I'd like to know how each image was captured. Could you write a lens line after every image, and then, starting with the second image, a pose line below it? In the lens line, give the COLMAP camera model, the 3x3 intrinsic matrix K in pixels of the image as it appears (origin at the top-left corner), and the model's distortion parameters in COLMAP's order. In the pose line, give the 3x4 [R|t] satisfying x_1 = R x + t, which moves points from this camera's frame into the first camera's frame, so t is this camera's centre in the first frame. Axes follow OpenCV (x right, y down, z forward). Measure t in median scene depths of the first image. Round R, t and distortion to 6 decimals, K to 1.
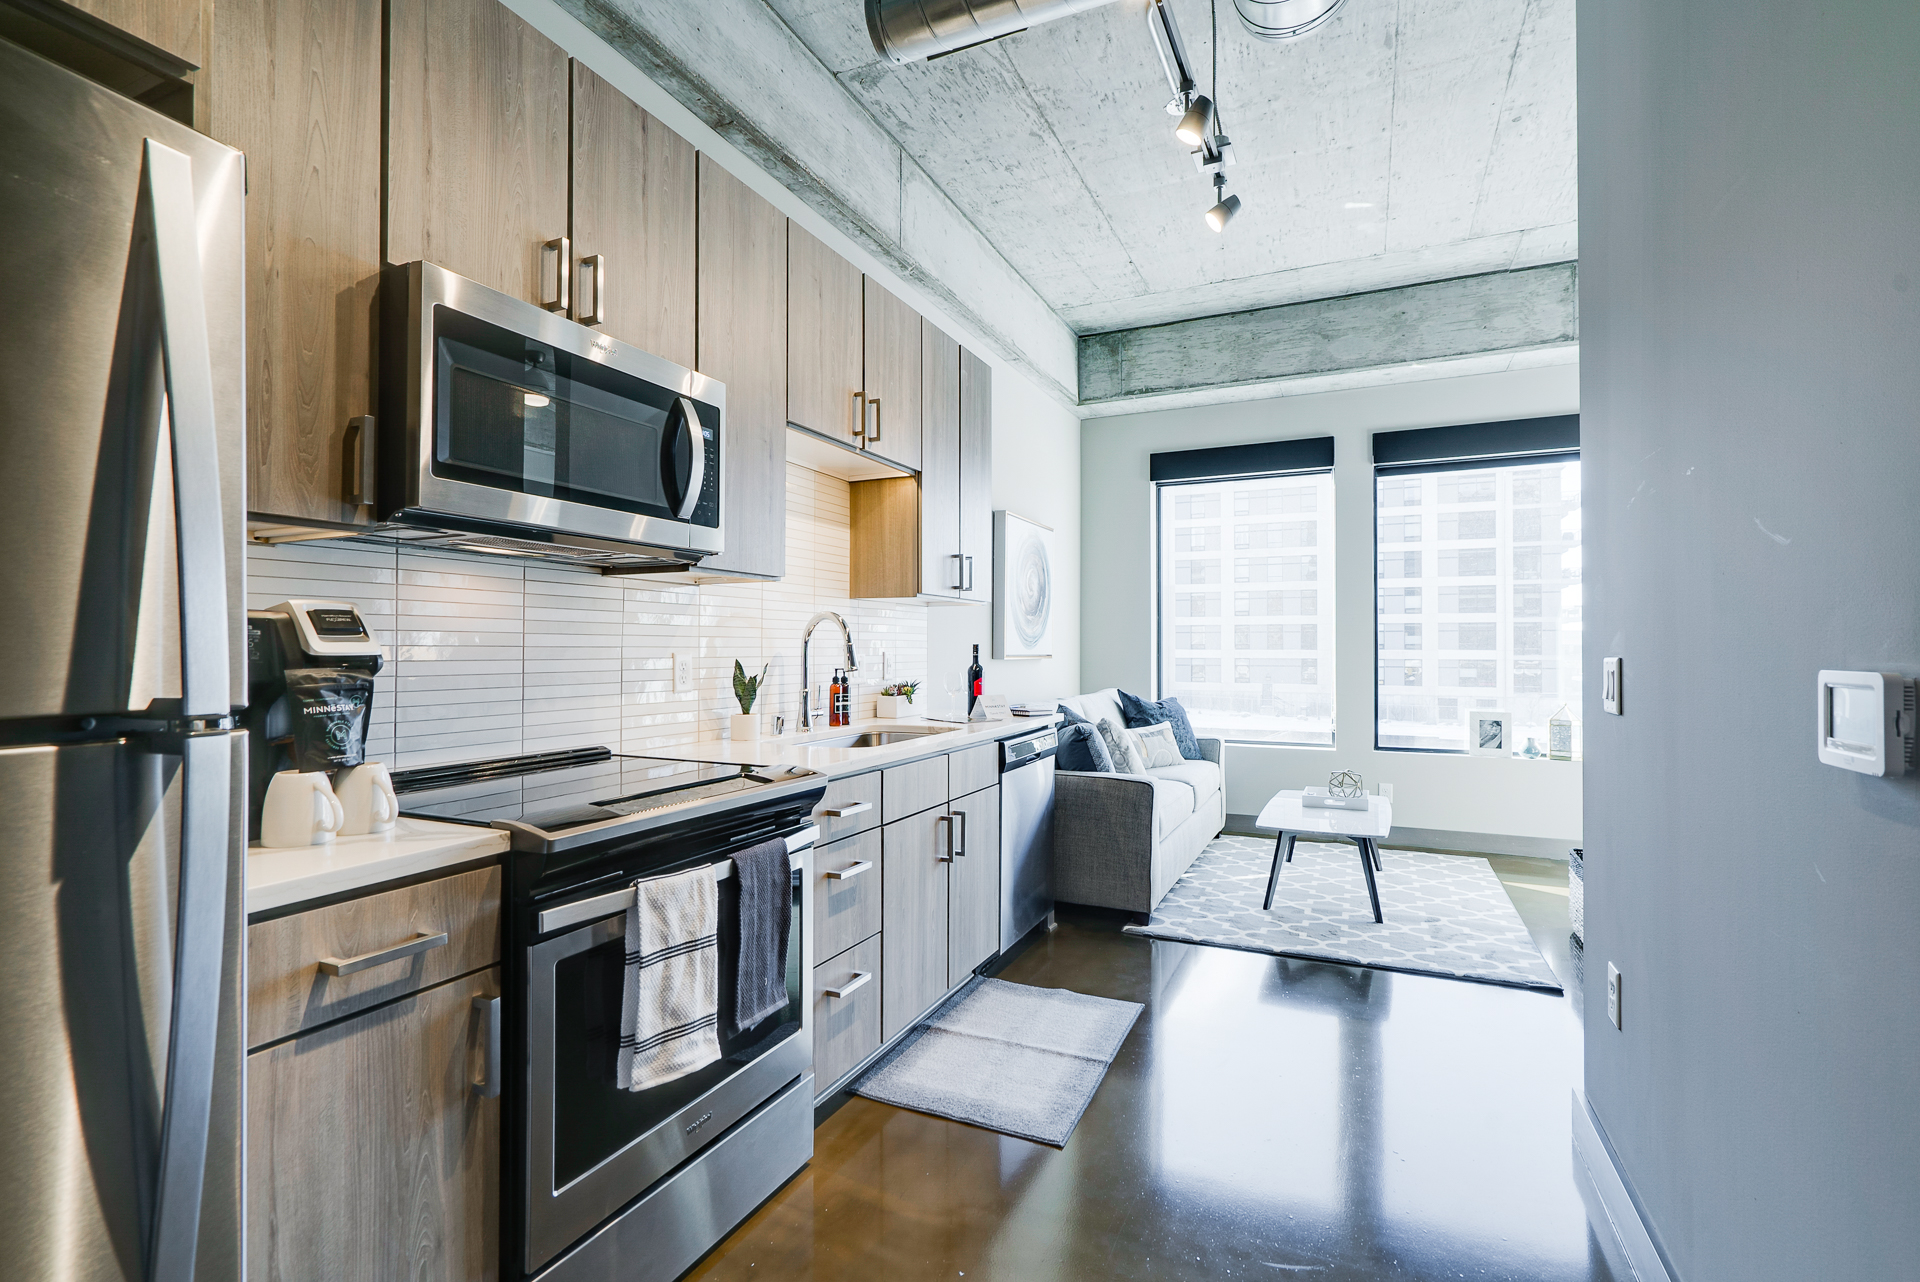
lens RADIAL K [[885.6, 0, 954.3], [0, 885.6, 631.5], [0, 0, 1]] dist [-0.004240, 0.000844]
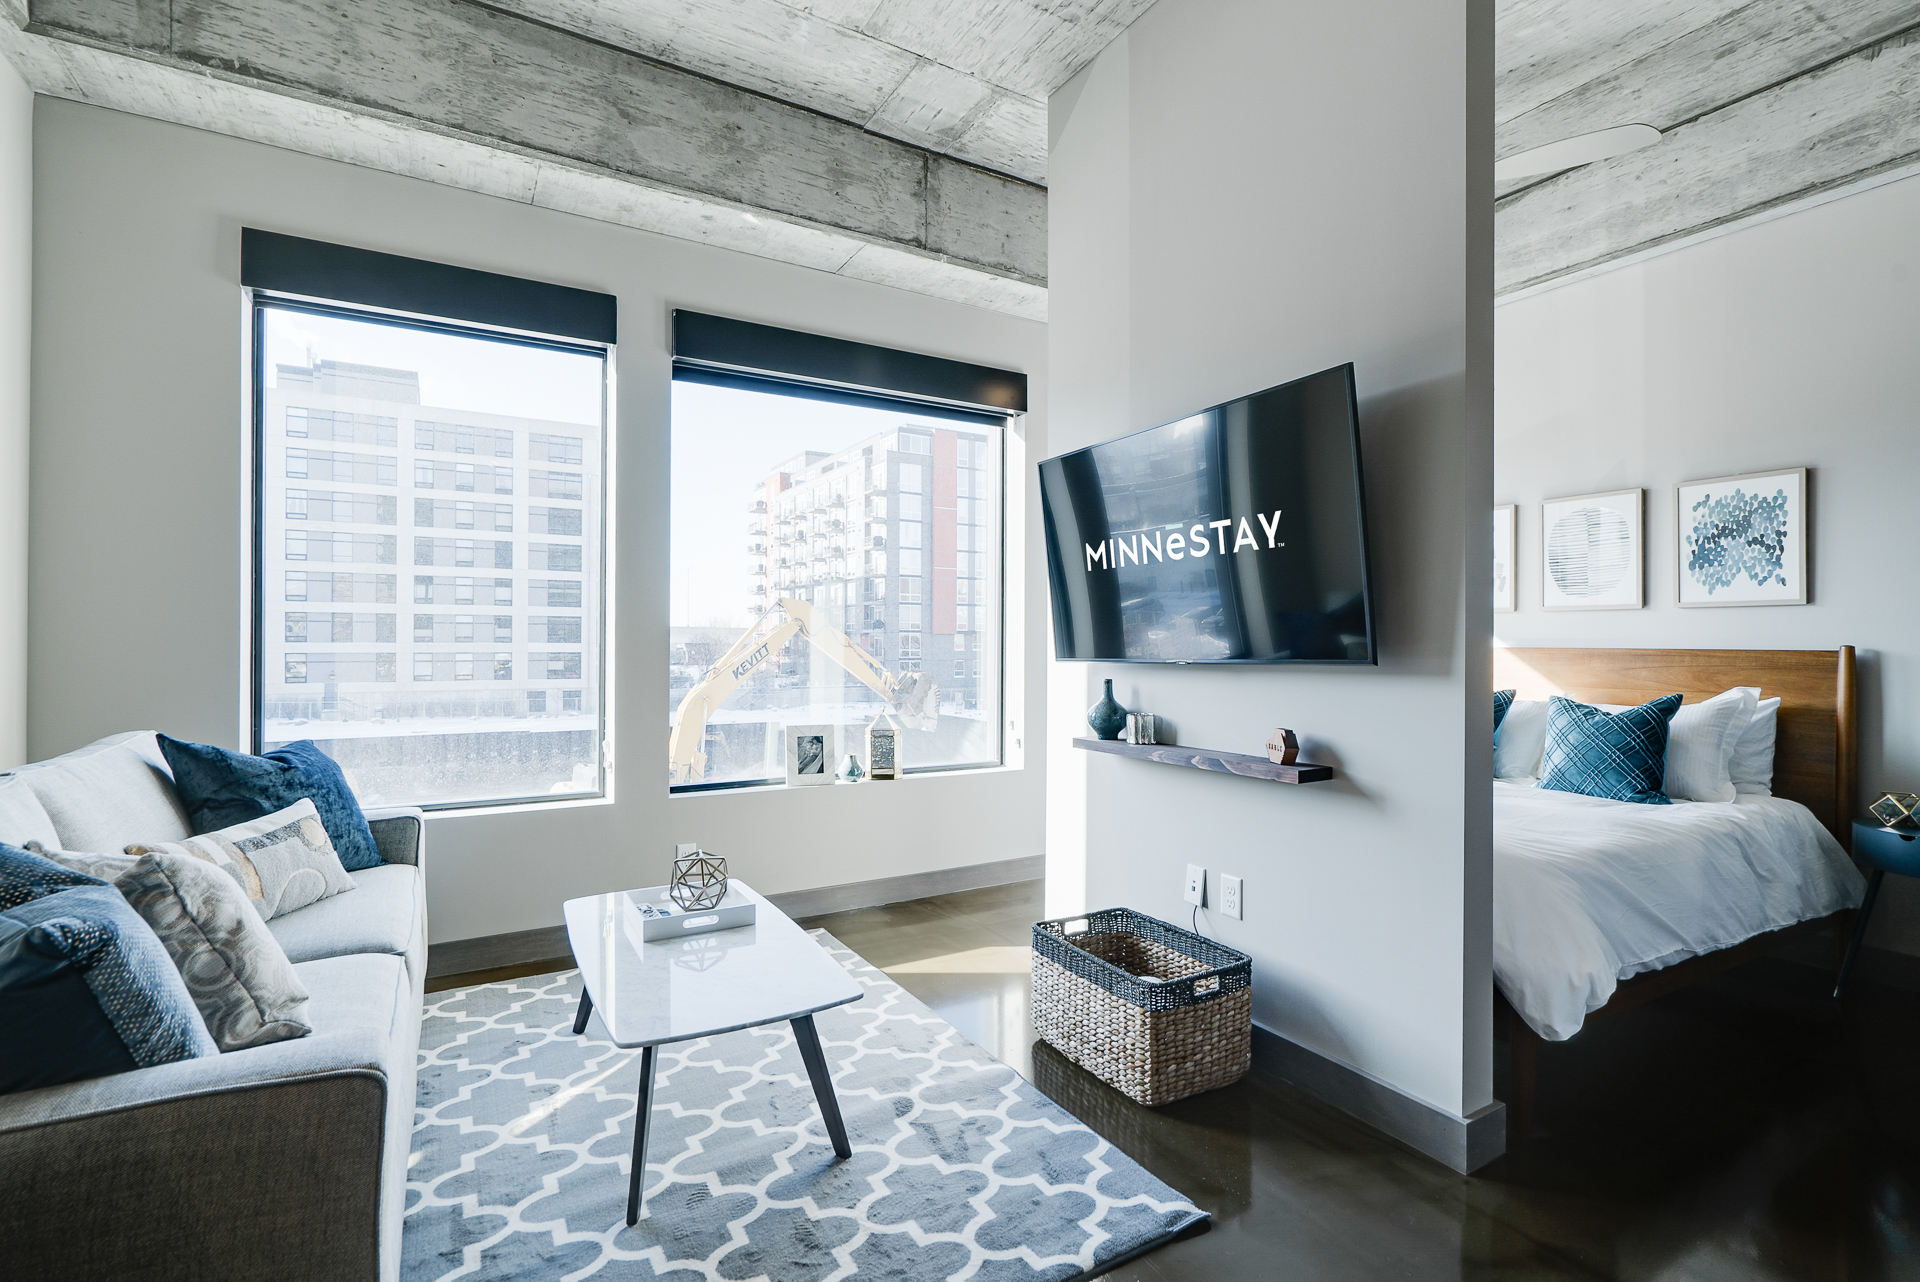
lens RADIAL K [[885.6, 0, 949.6], [0, 885.6, 642.5], [0, 0, 1]] dist [-0.004240, 0.000844]
pose [[0.574999, 0.001551, 0.818153, 0.062126], [-0.018263, 0.999773, 0.010940, 0.011097], [-0.817950, -0.021232, 0.574897, 0.485705]]
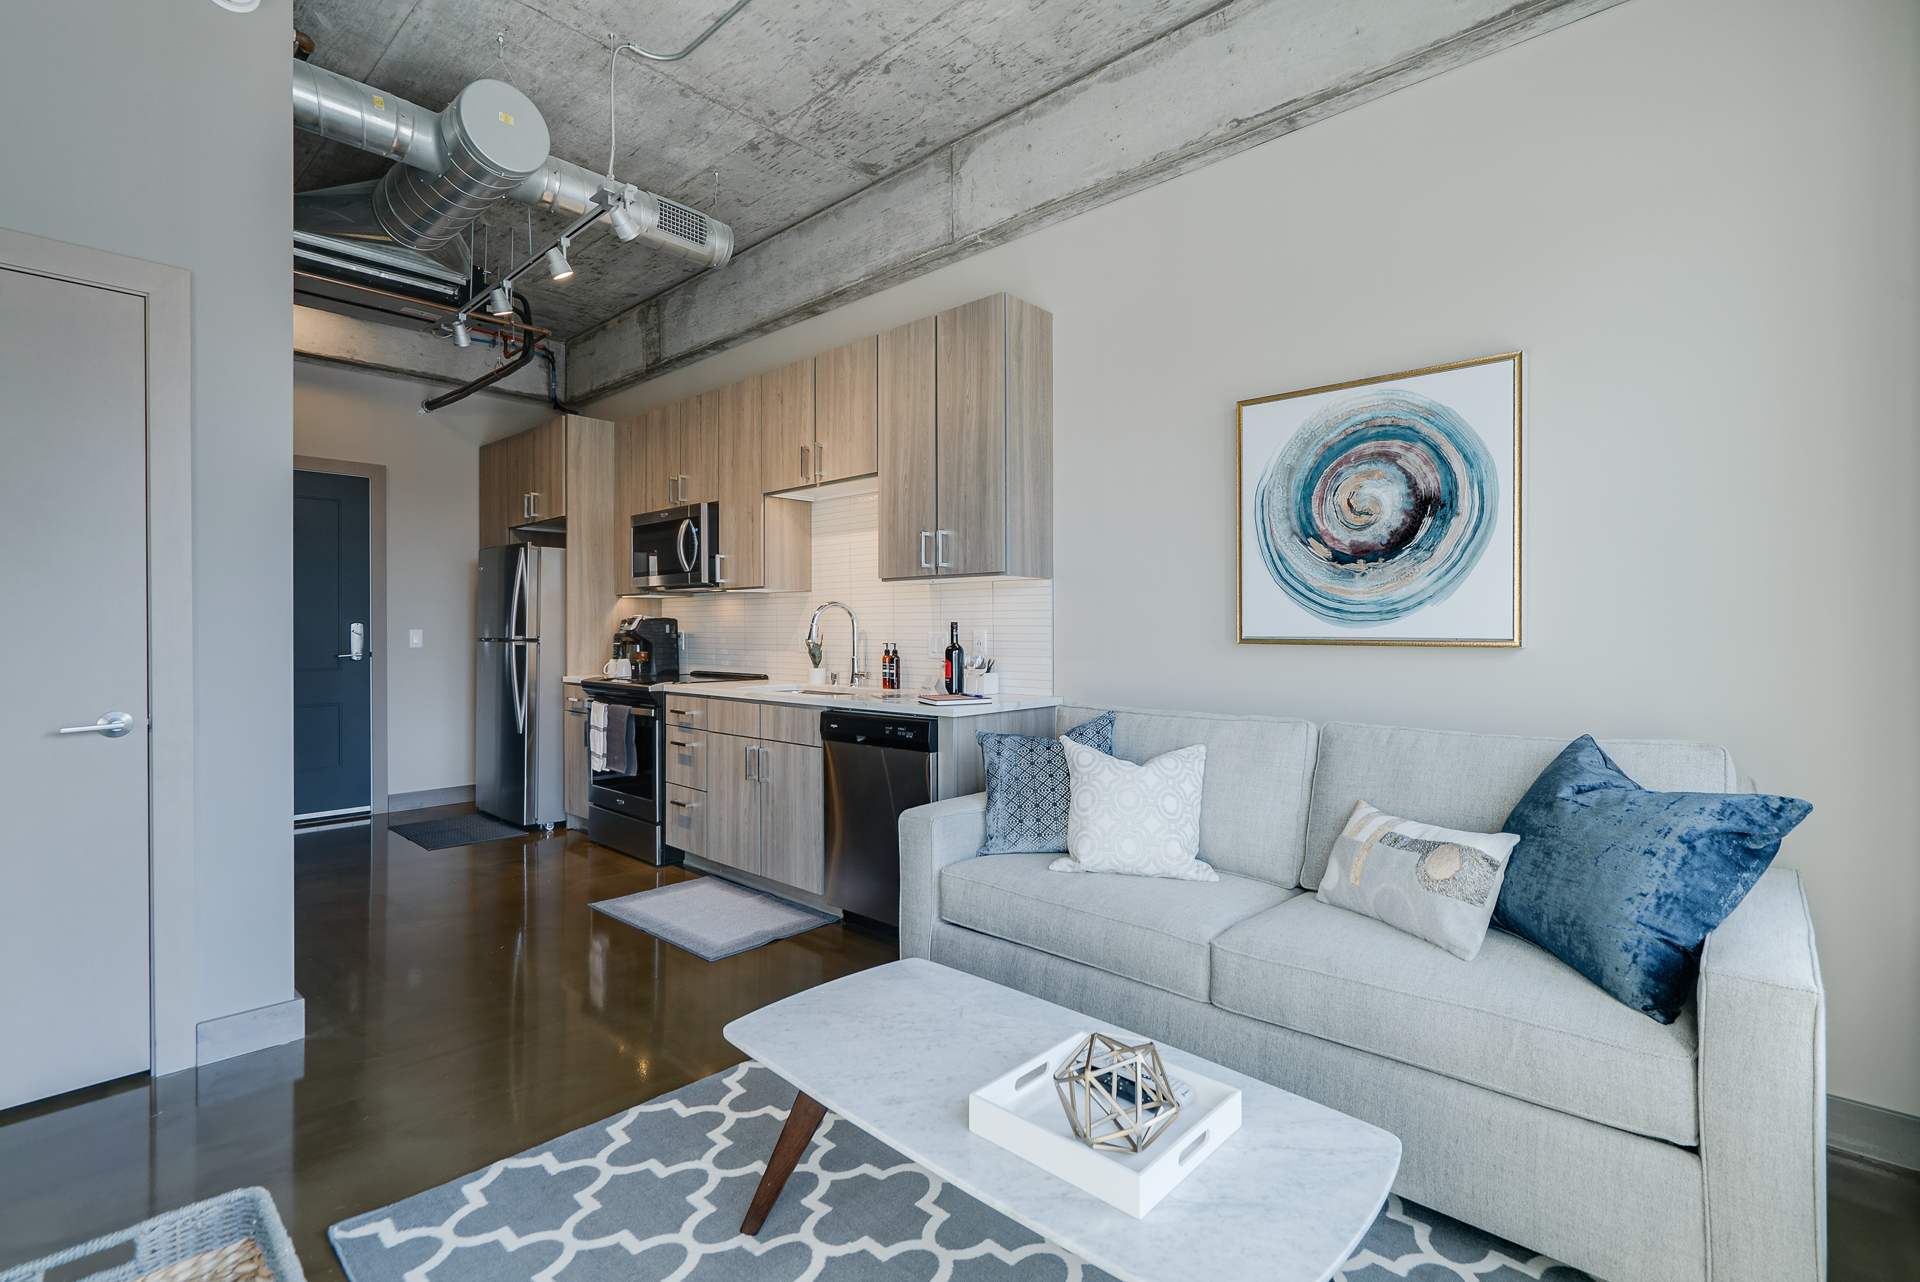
lens RADIAL K [[885.6, 0, 957.1], [0, 885.6, 629.4], [0, 0, 1]] dist [-0.004240, 0.000844]
pose [[-0.305285, -0.004227, -0.952252, 0.651543], [0.016031, 0.999826, -0.009577, 0.022383], [0.952126, -0.018189, -0.305164, 0.926127]]
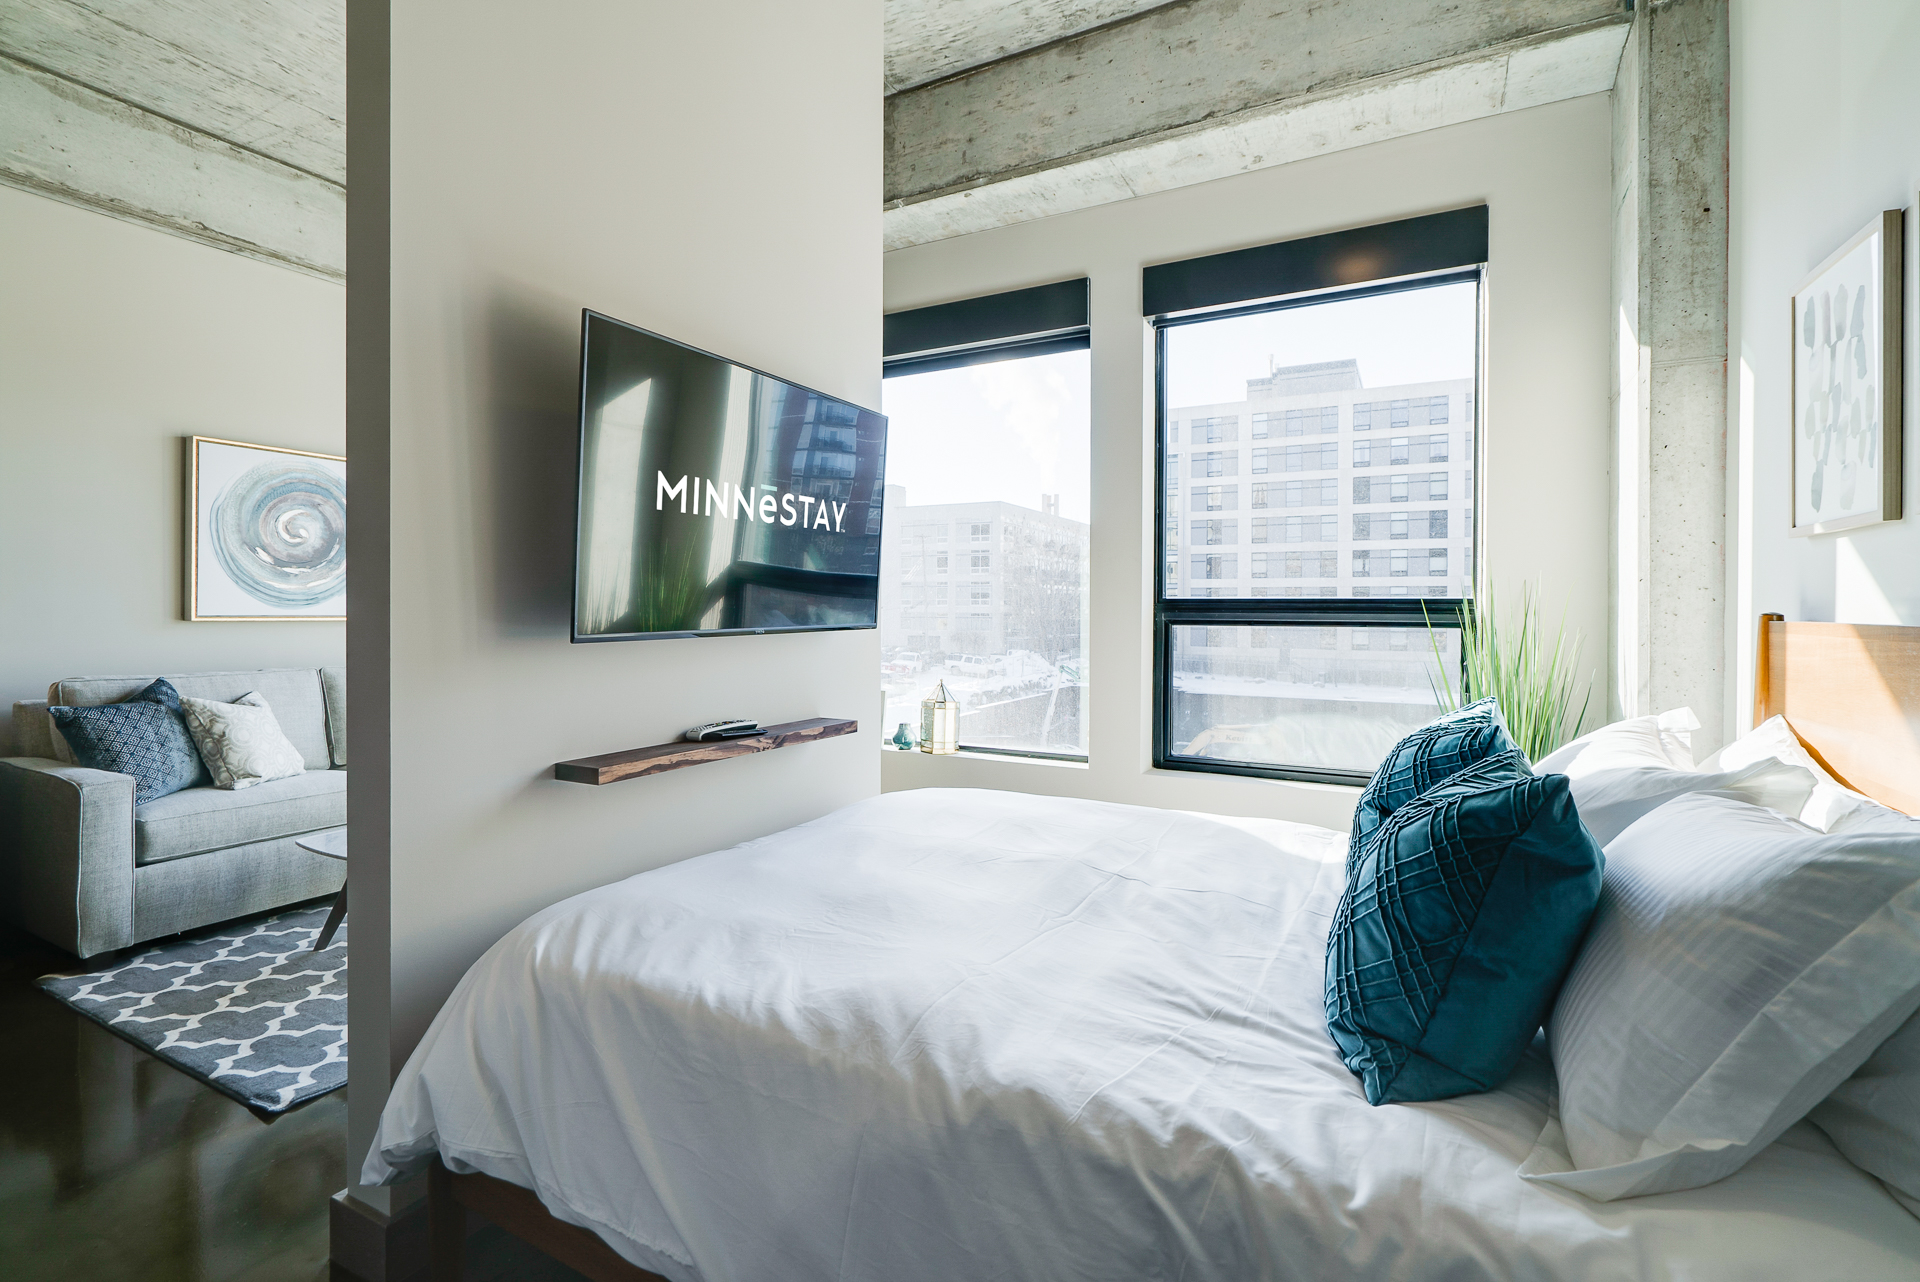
lens RADIAL K [[885.6, 0, 940.7], [0, 885.6, 615.4], [0, 0, 1]] dist [-0.004240, 0.000844]
pose [[0.997170, 0.004052, -0.075069, 0.738835], [-0.002288, 0.999720, 0.023566, 0.005476], [0.075143, -0.023328, 0.996900, 0.228250]]
